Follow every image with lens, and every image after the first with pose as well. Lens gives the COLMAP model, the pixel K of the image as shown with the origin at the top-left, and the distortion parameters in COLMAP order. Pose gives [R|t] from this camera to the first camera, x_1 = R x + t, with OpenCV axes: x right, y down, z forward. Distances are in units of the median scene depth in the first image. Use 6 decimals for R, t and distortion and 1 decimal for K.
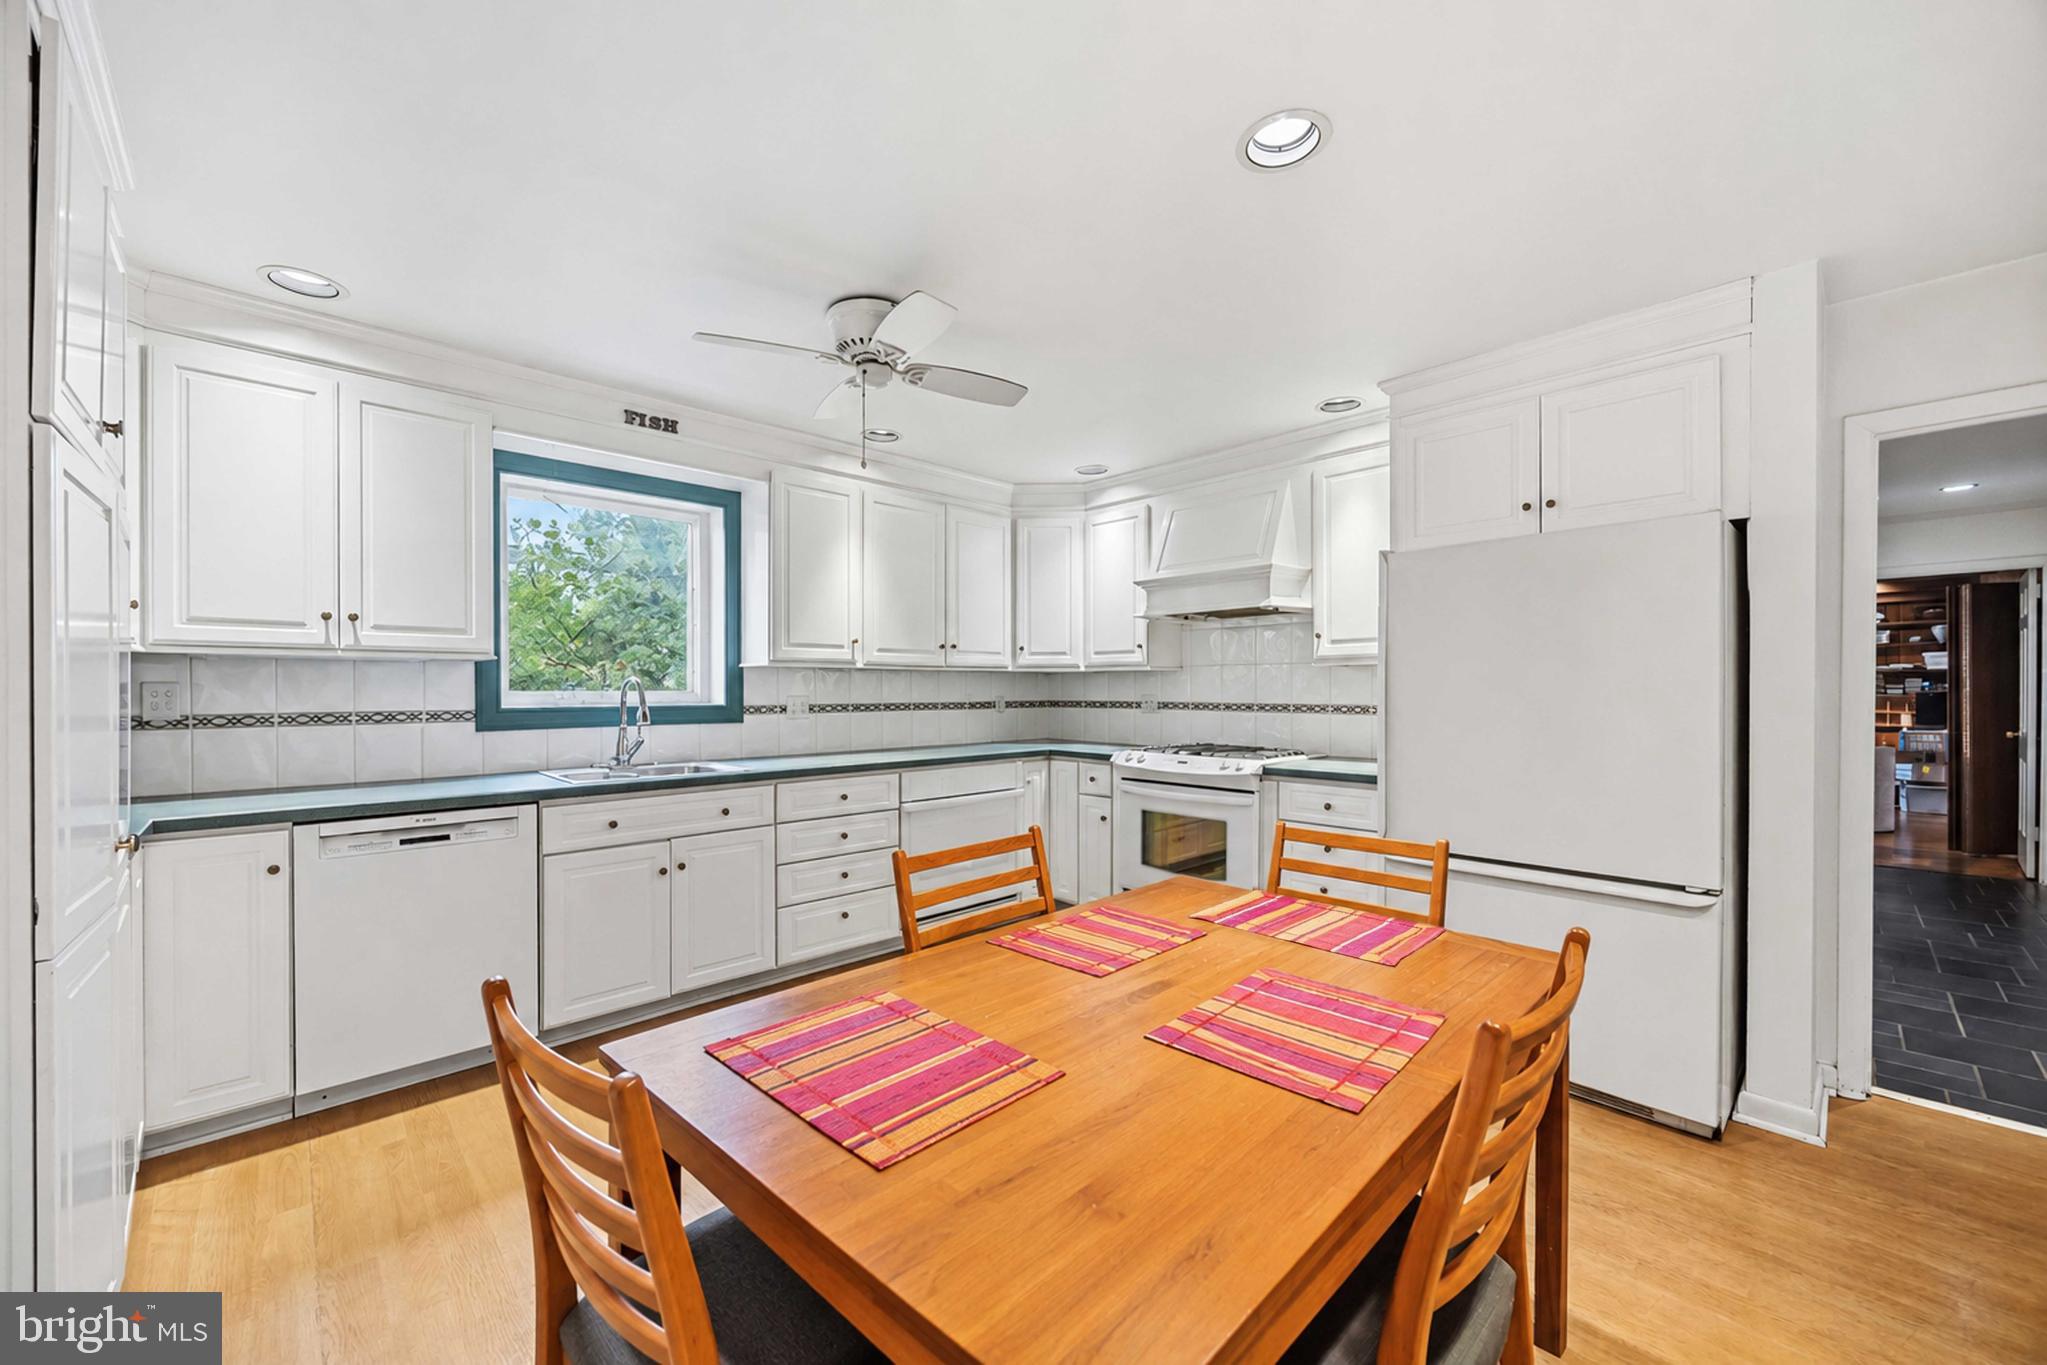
lens RADIAL K [[766.5, 0, 1023.5], [0, 766.5, 682.5], [0, 0, 1]] dist [-0.000989, 0.000002]
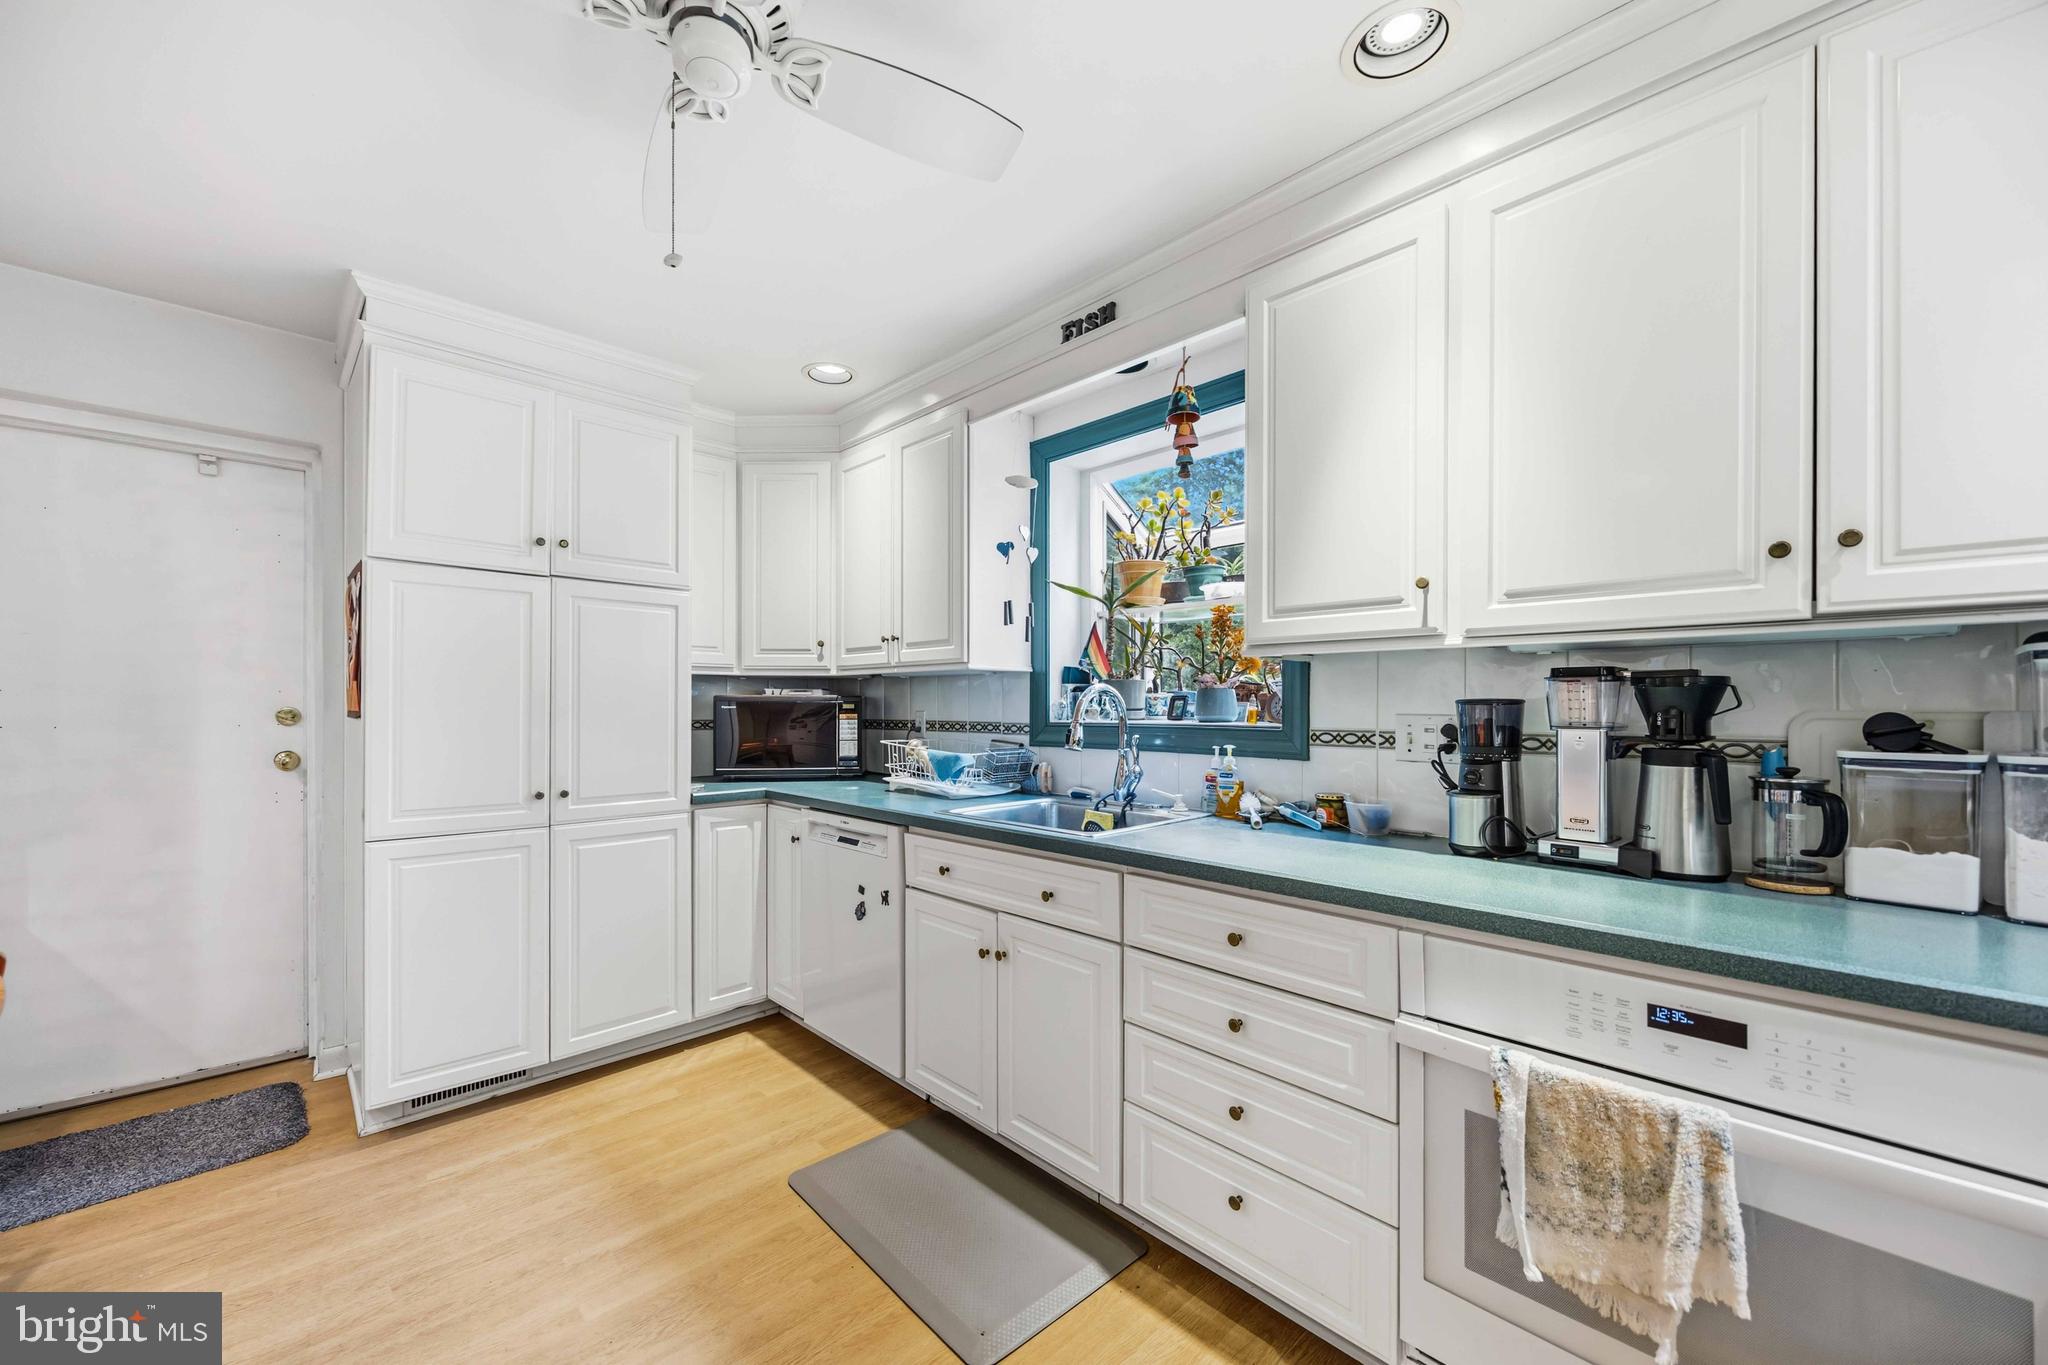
lens RADIAL K [[790.5, 0, 1030.7], [0, 790.5, 707.0], [0, 0, 1]] dist [-0.000050, 0.000027]
pose [[0.009792, 0.005227, -0.999938, 0.248825], [0.008777, 0.999947, 0.005313, 0.010560], [0.999914, -0.008829, 0.009745, 0.945499]]
